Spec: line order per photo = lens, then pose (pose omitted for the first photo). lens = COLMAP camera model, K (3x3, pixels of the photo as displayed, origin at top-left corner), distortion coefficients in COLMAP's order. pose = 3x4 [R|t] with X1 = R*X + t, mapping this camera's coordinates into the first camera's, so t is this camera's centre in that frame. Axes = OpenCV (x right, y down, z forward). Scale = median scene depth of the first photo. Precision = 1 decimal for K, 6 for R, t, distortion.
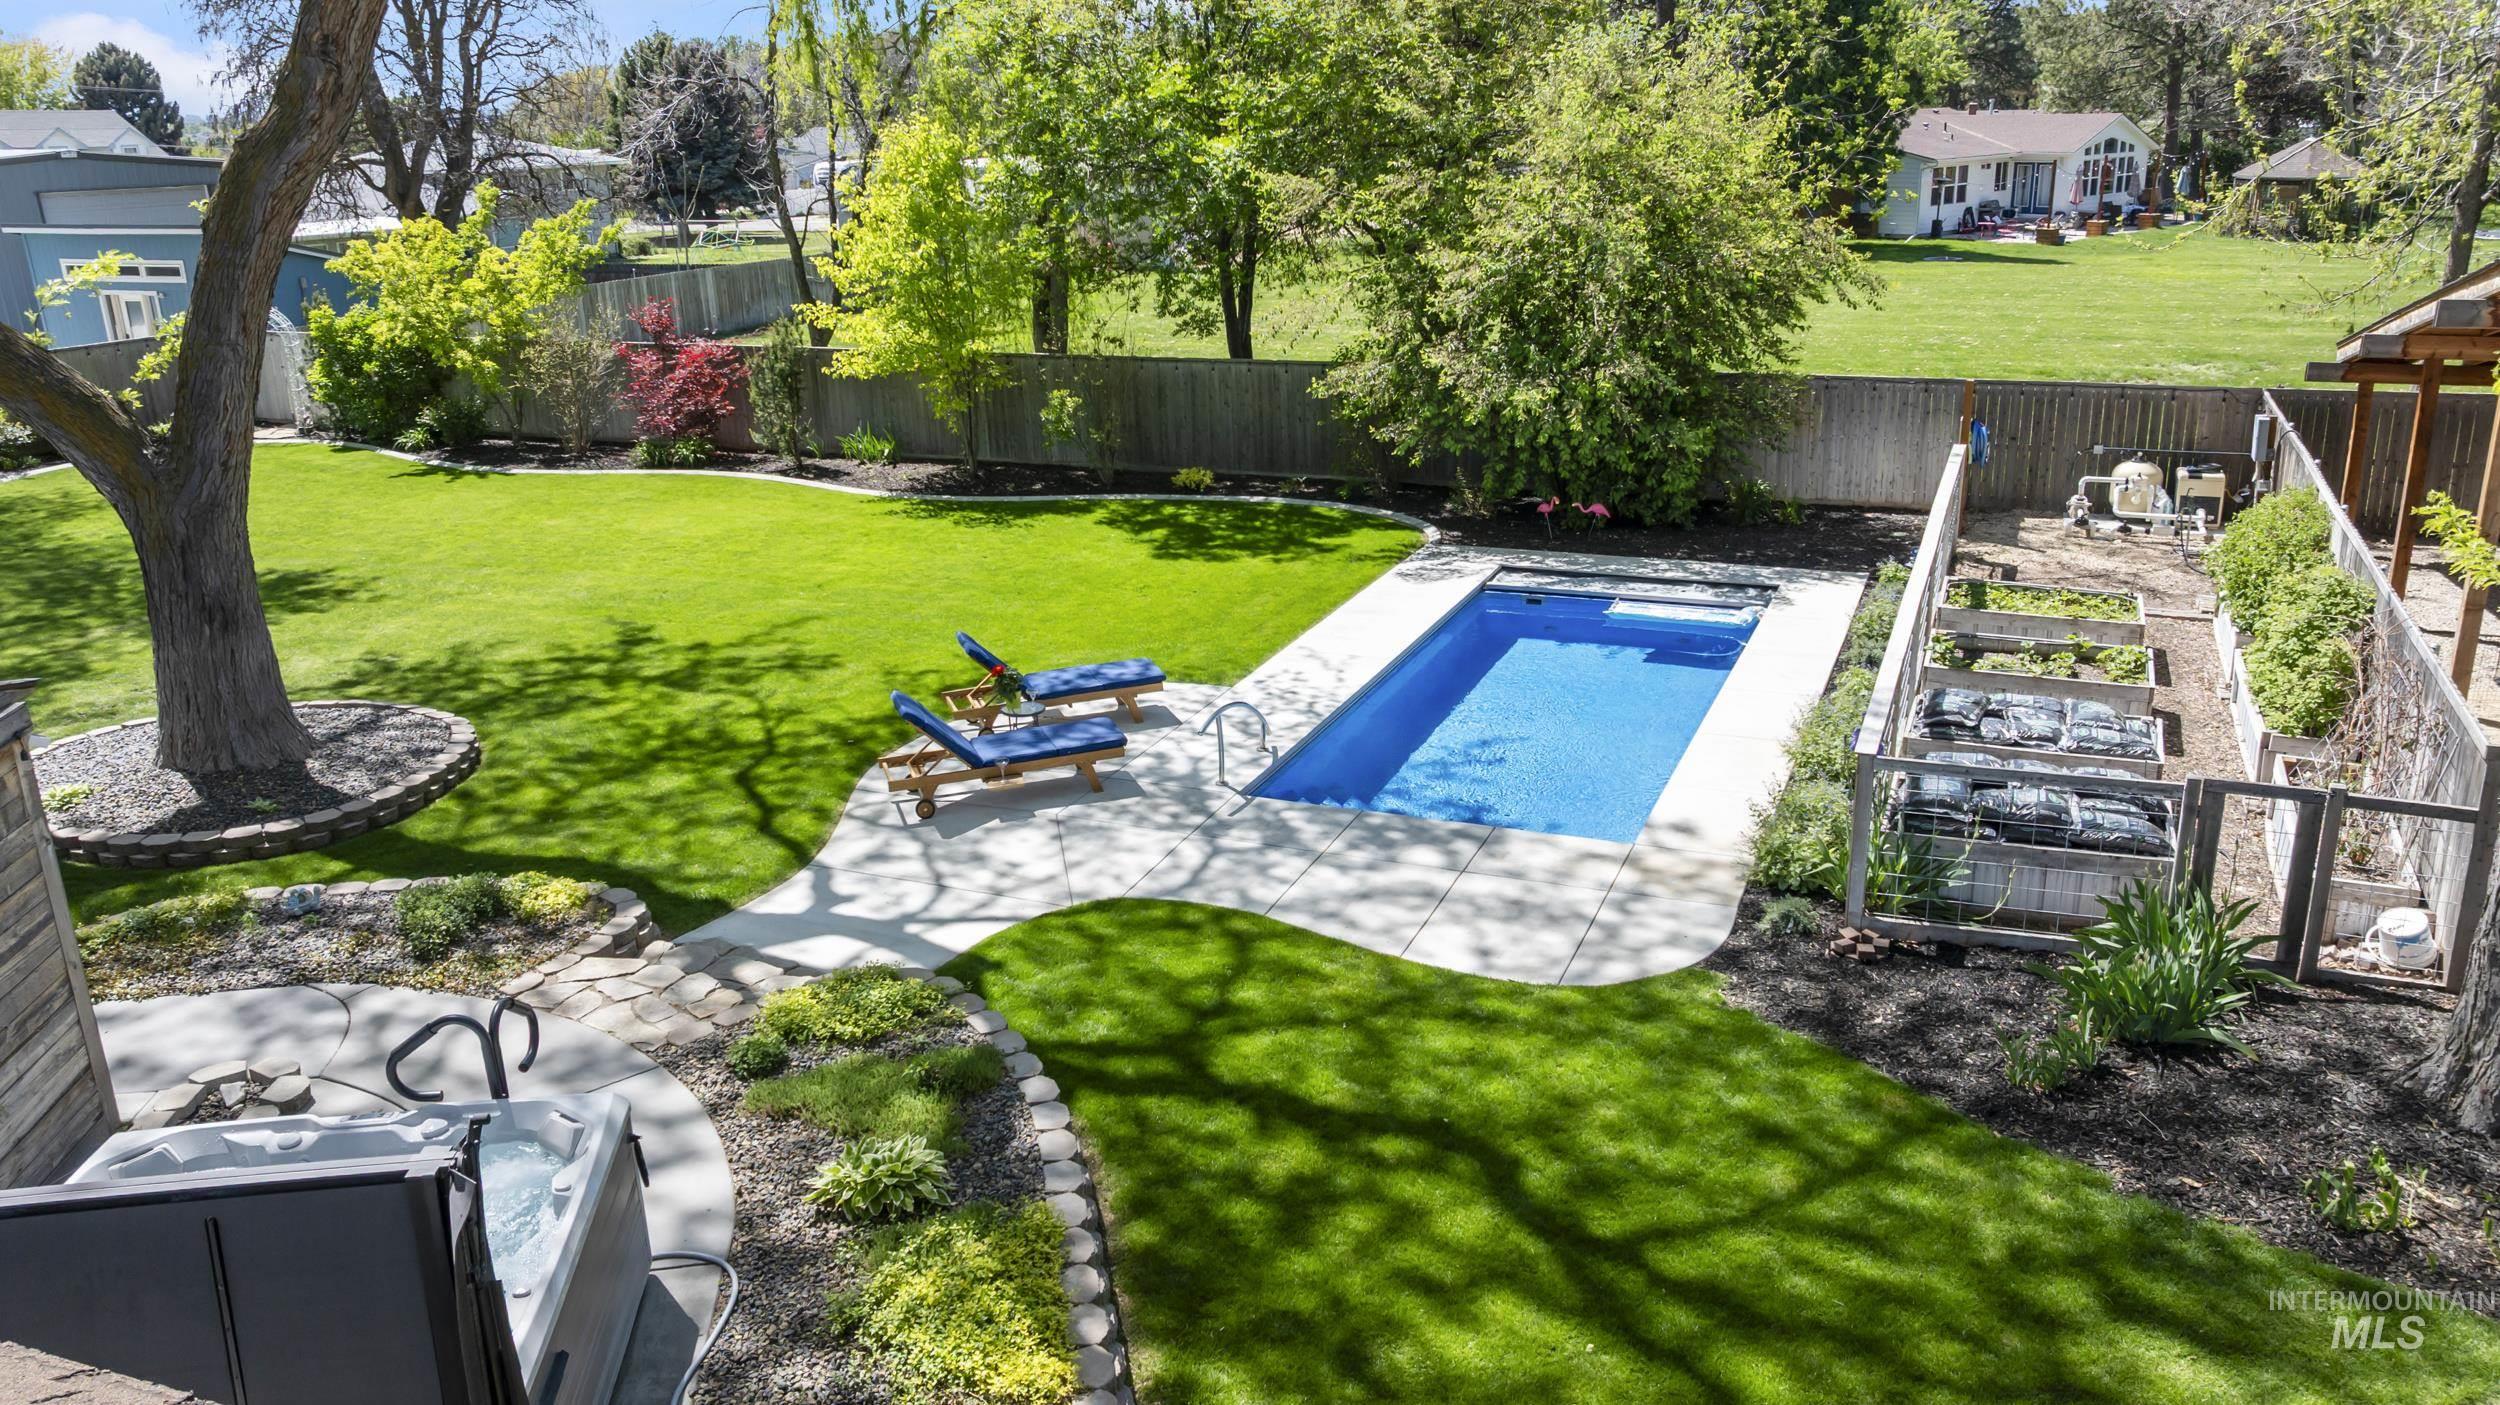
lens RADIAL K [[1811.9, 0, 1250.0], [0, 1811.9, 702.5], [0, 0, 1]] dist [-0.004450, 0.000249]
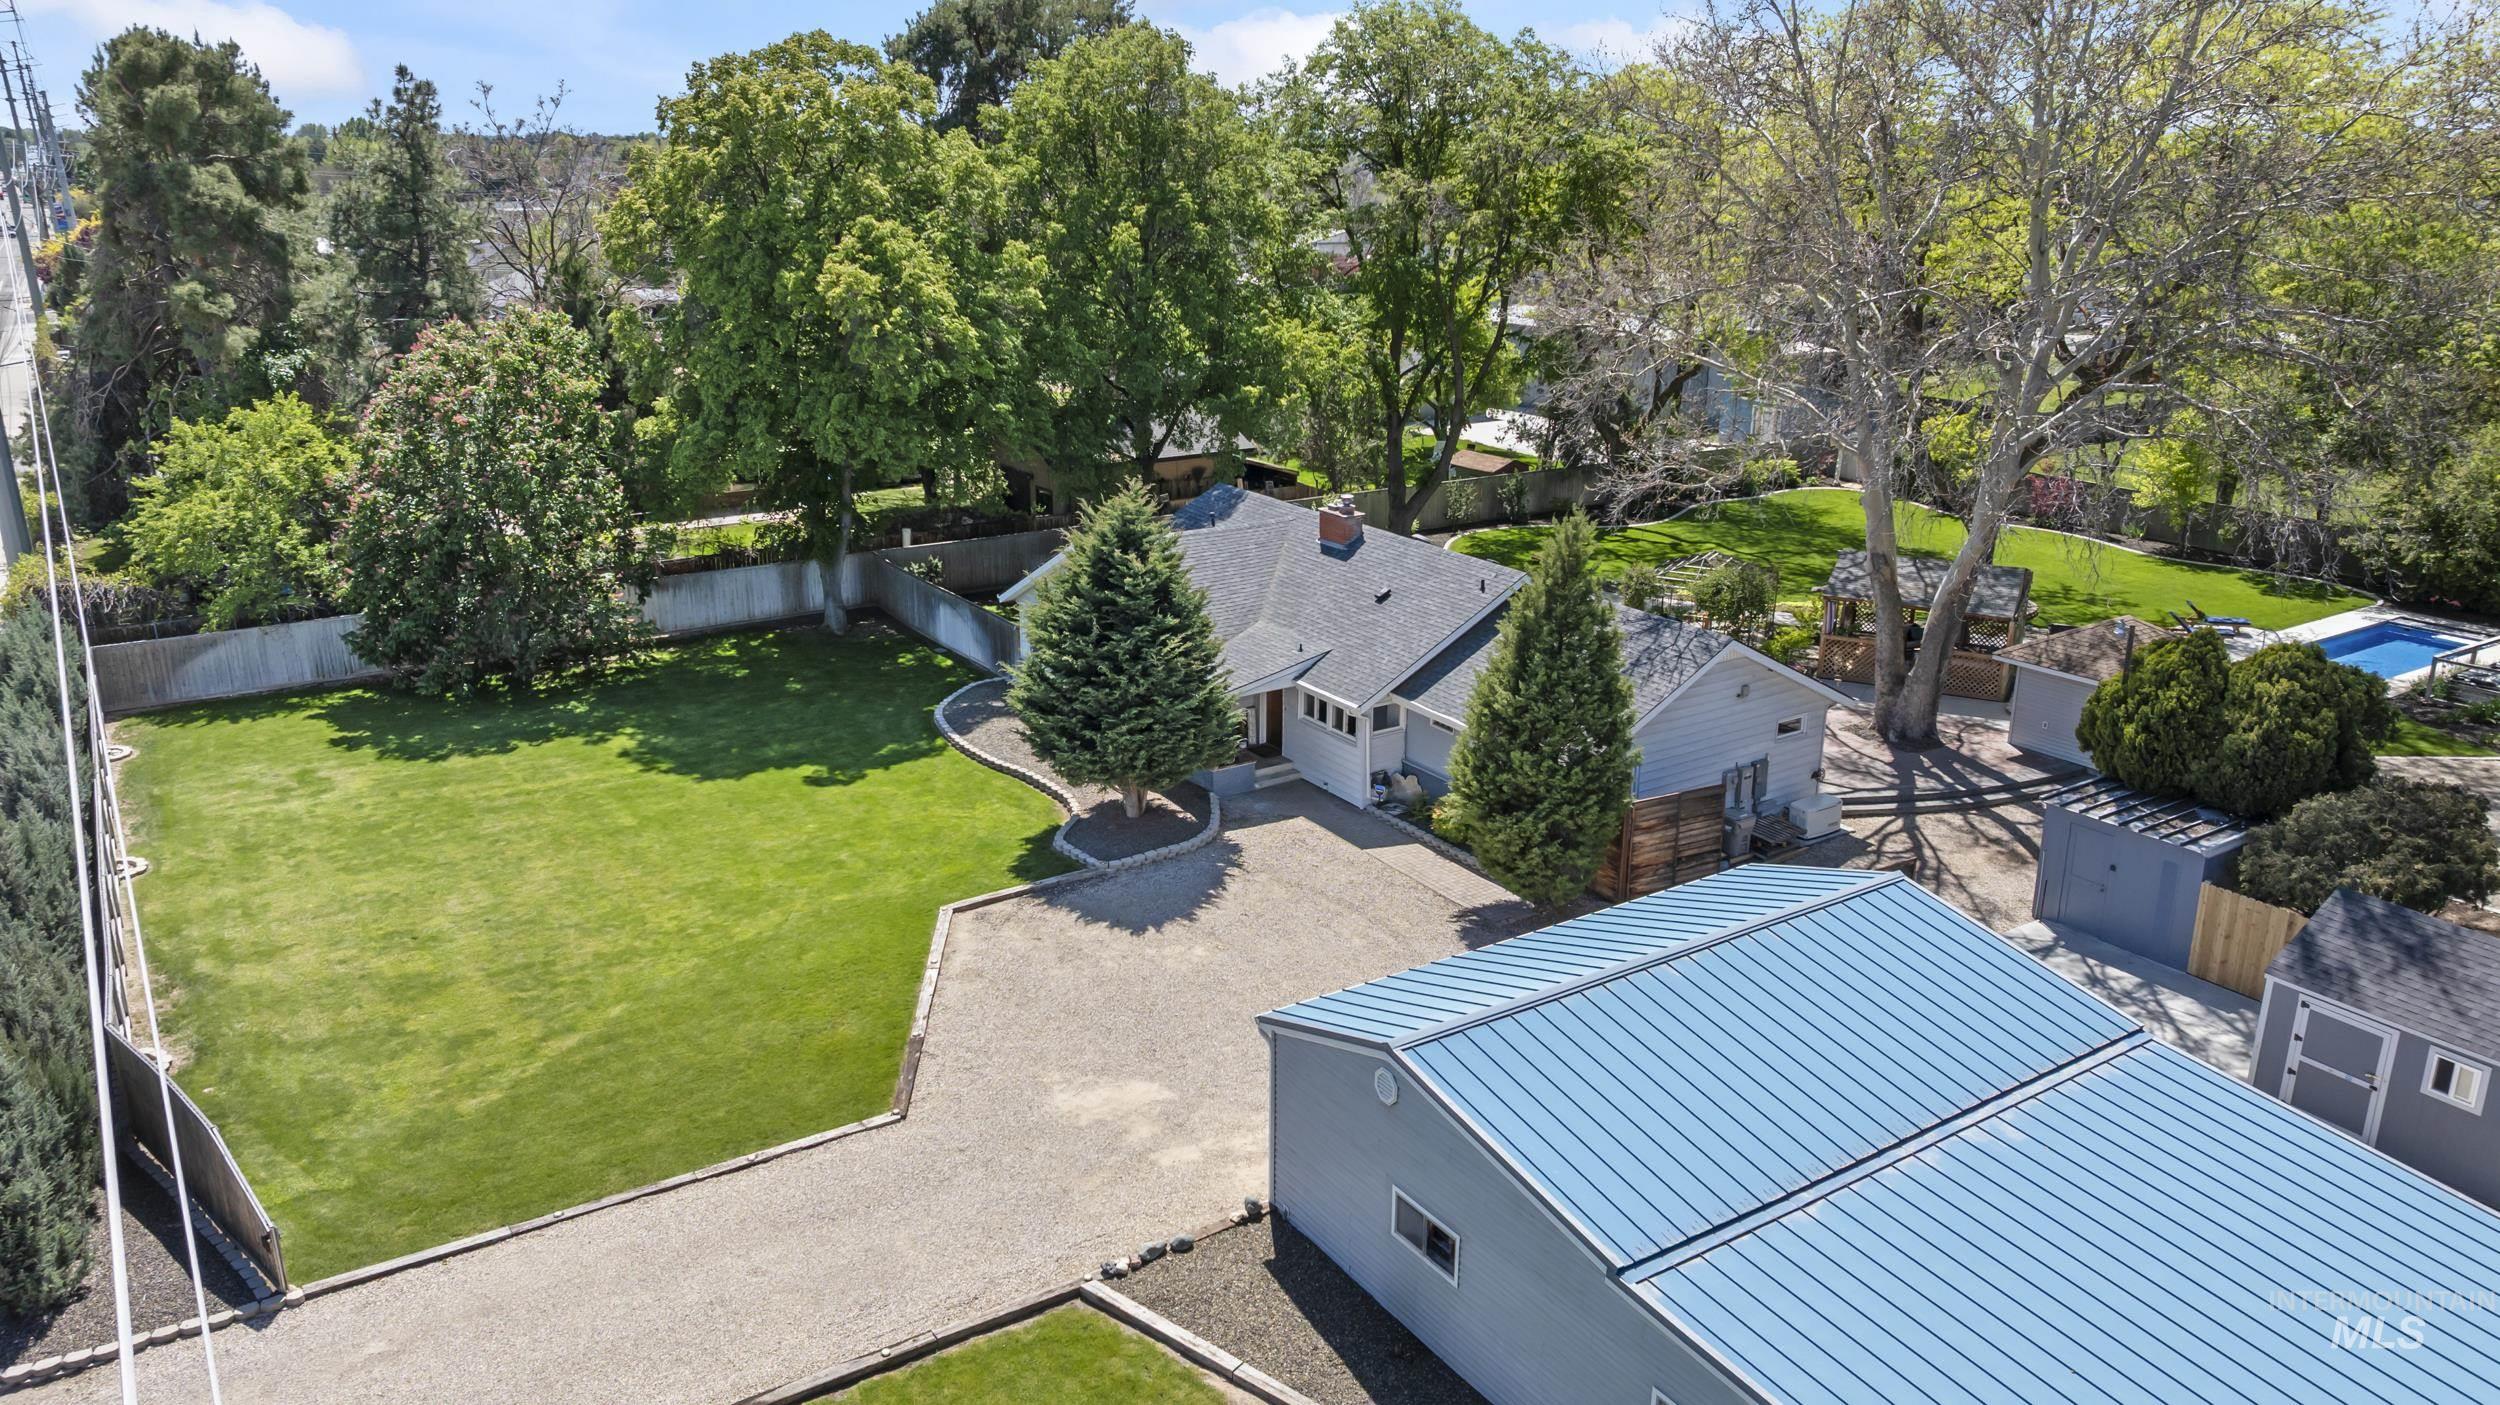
lens RADIAL K [[1711.7, 0, 1250.0], [0, 1711.7, 702.5], [0, 0, 1]] dist [0.005392, 0.003472]
pose [[0.826786, 0.207965, -0.522661, 0.081962], [-0.200045, 0.977112, 0.072342, 0.194010], [0.525743, 0.044744, 0.849466, -1.963761]]
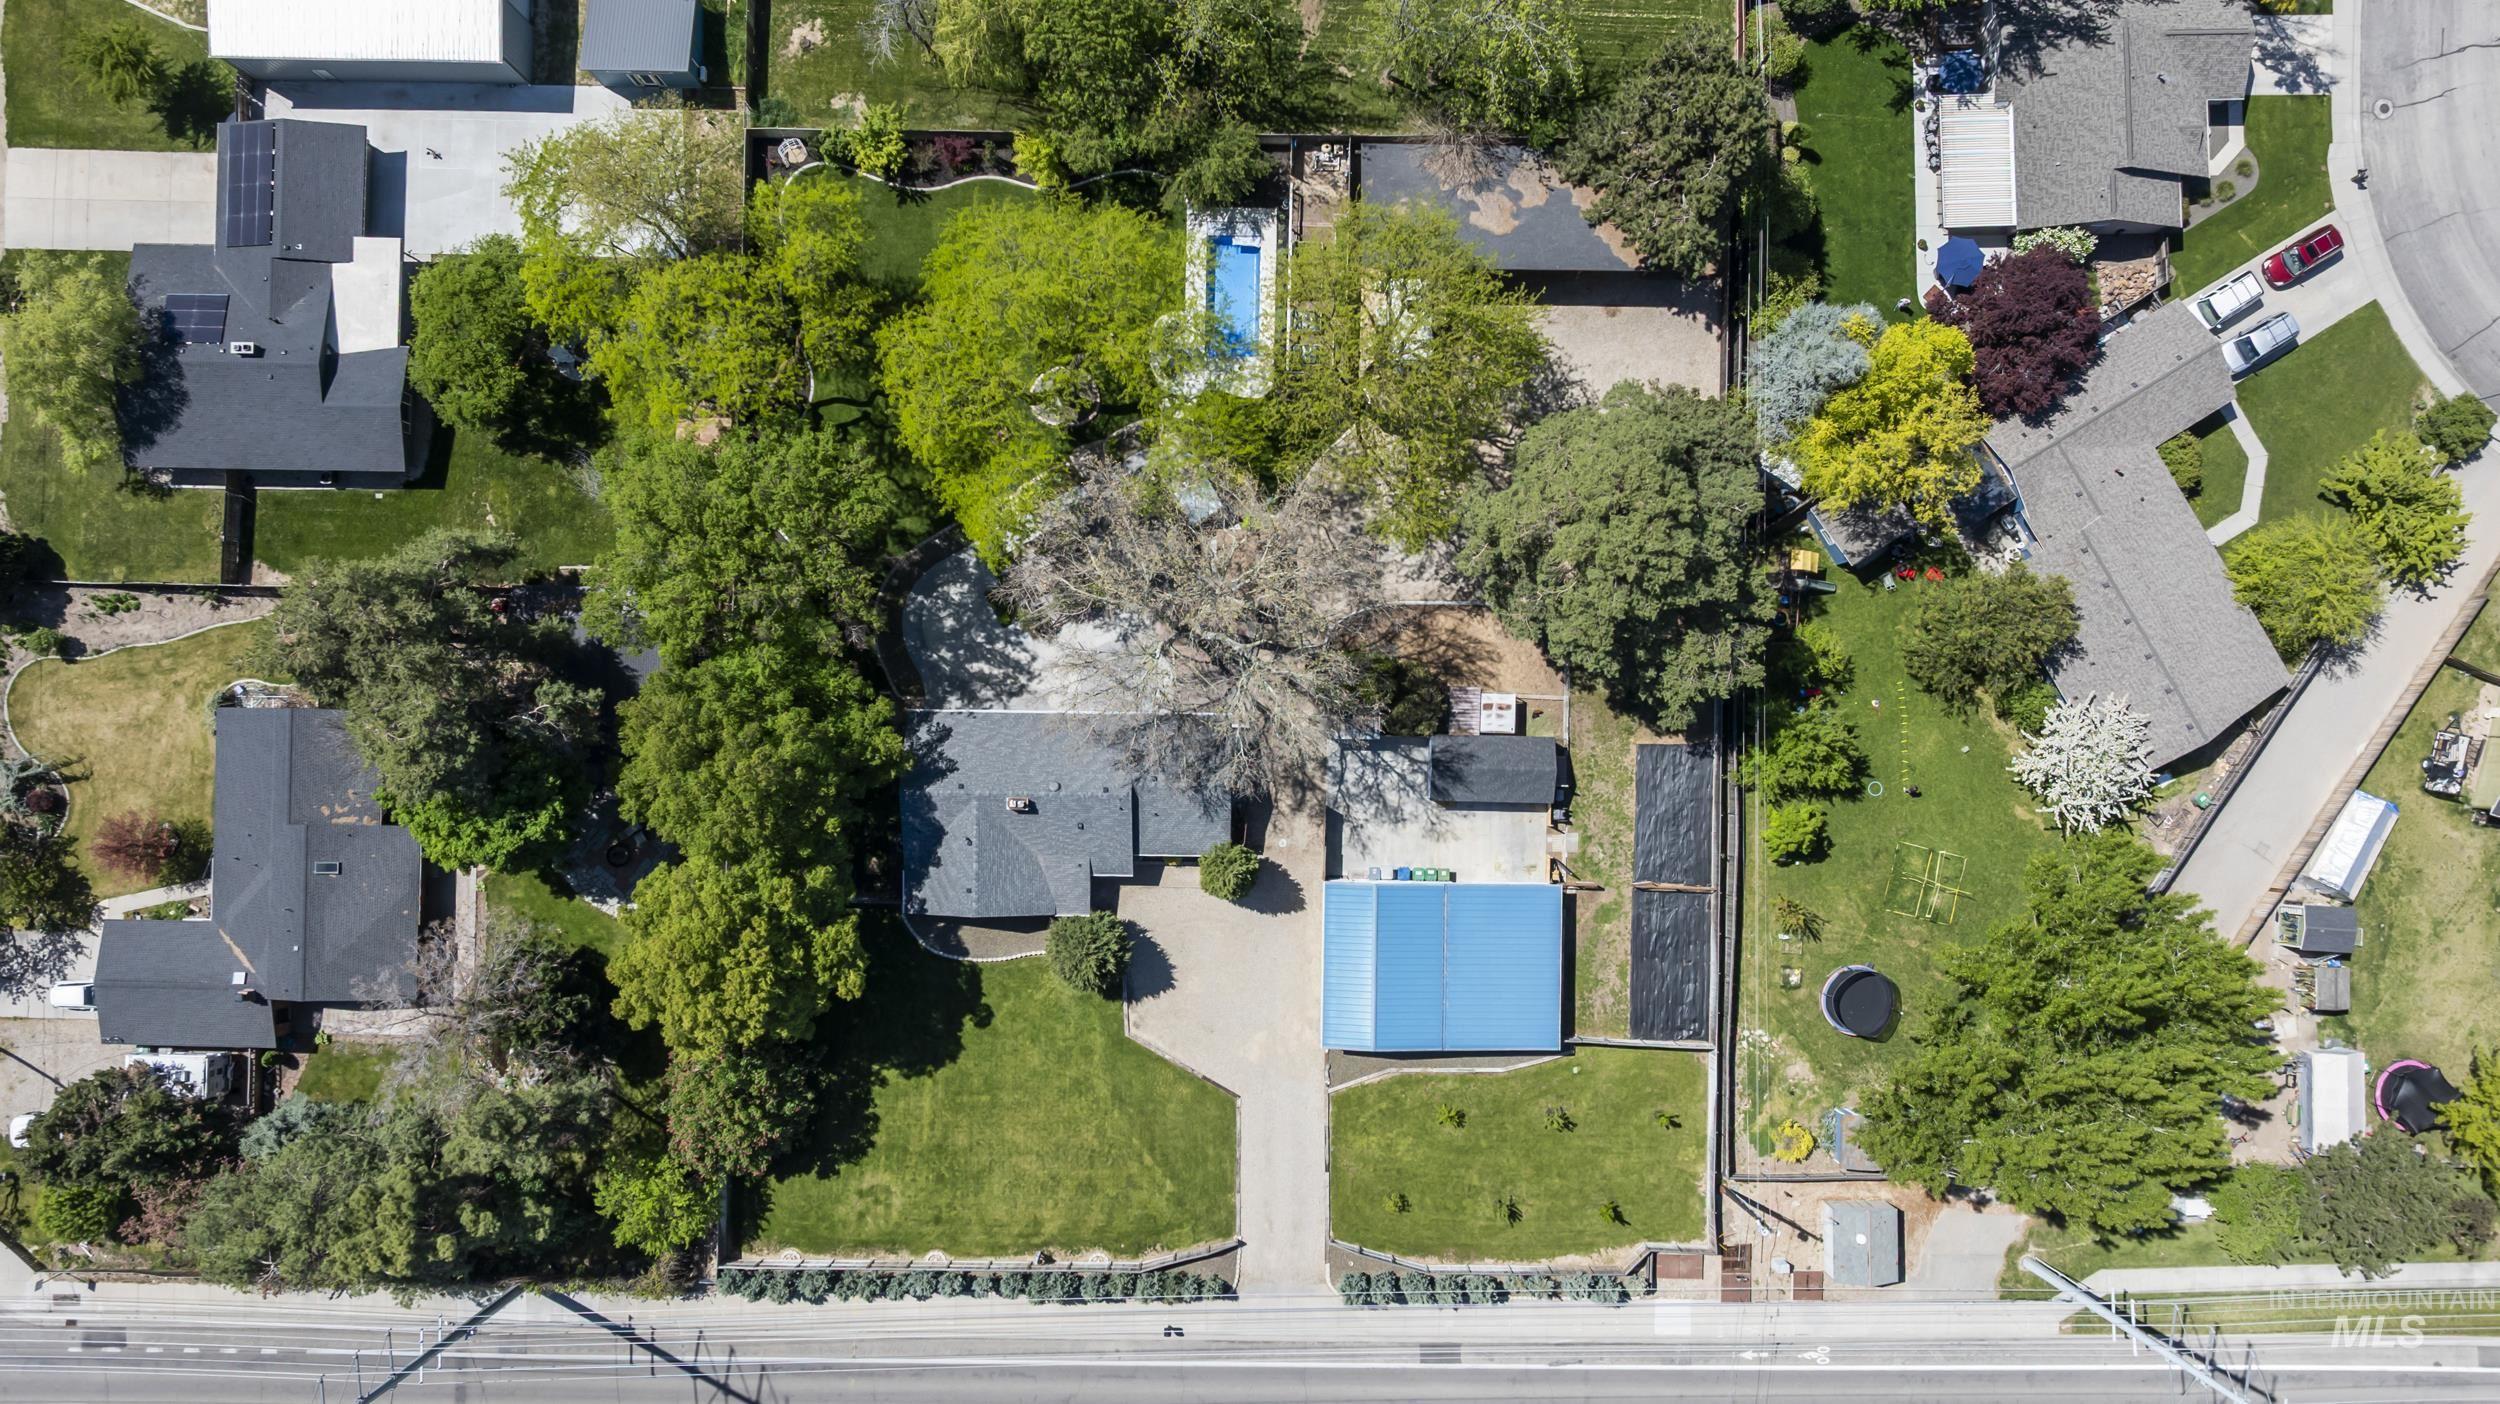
lens RADIAL K [[1711.7, 0, 1250.0], [0, 1711.7, 702.0], [0, 0, 1]] dist [0.005392, 0.003472]
pose [[0.927509, -0.369579, 0.056026, -0.492392], [0.079092, 0.340523, 0.936904, -3.928338], [-0.365338, -0.864555, 0.345069, -1.761572]]
